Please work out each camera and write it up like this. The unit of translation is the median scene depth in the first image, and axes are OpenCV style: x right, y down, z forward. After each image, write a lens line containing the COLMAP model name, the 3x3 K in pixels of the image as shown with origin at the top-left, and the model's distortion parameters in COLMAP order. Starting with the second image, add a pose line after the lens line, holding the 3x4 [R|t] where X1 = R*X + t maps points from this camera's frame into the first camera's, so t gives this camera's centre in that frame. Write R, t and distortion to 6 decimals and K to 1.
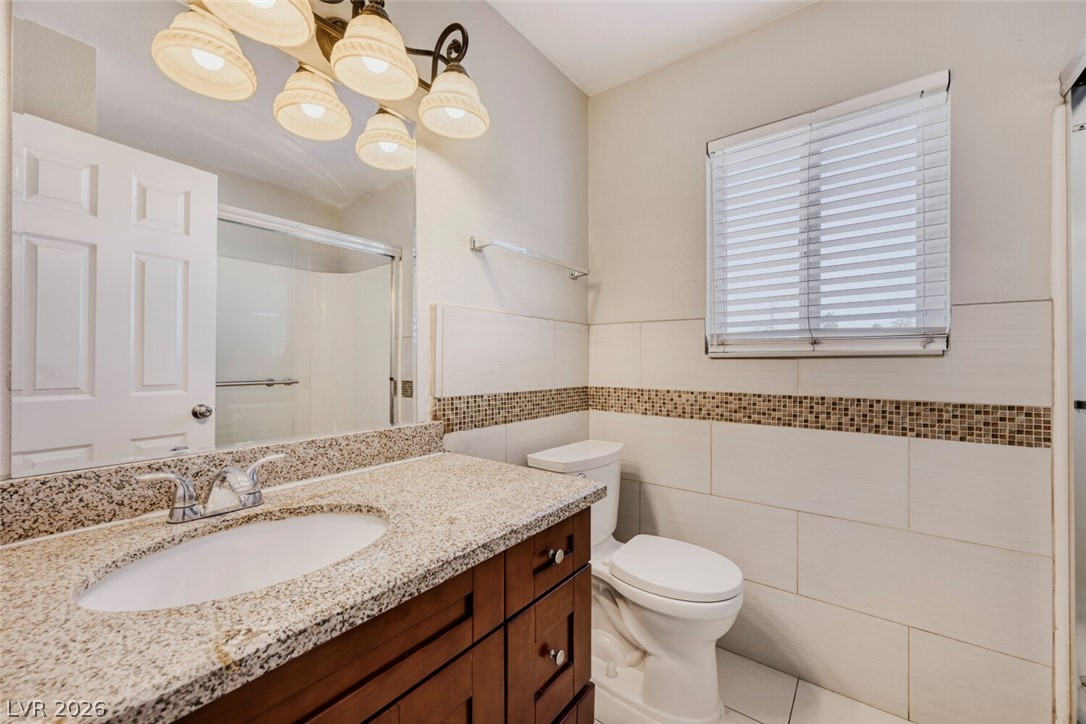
lens RADIAL K [[424.9, 0, 536.3], [0, 424.9, 360.0], [0, 0, 1]] dist [-0.001142, 0.000281]
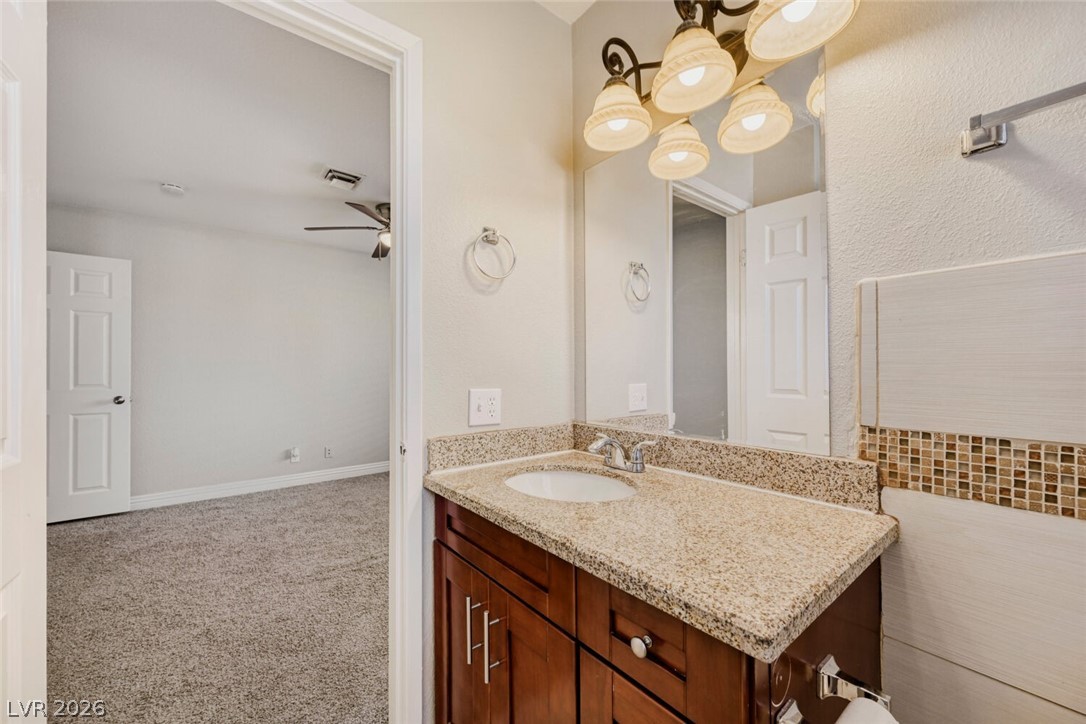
lens RADIAL K [[424.9, 0, 544.7], [0, 424.9, 366.9], [0, 0, 1]] dist [-0.001142, 0.000281]
pose [[-0.231441, -0.008420, -0.972813, 0.678401], [0.009196, 0.999899, -0.010842, 0.000329], [0.972806, -0.011456, -0.231340, 0.879256]]
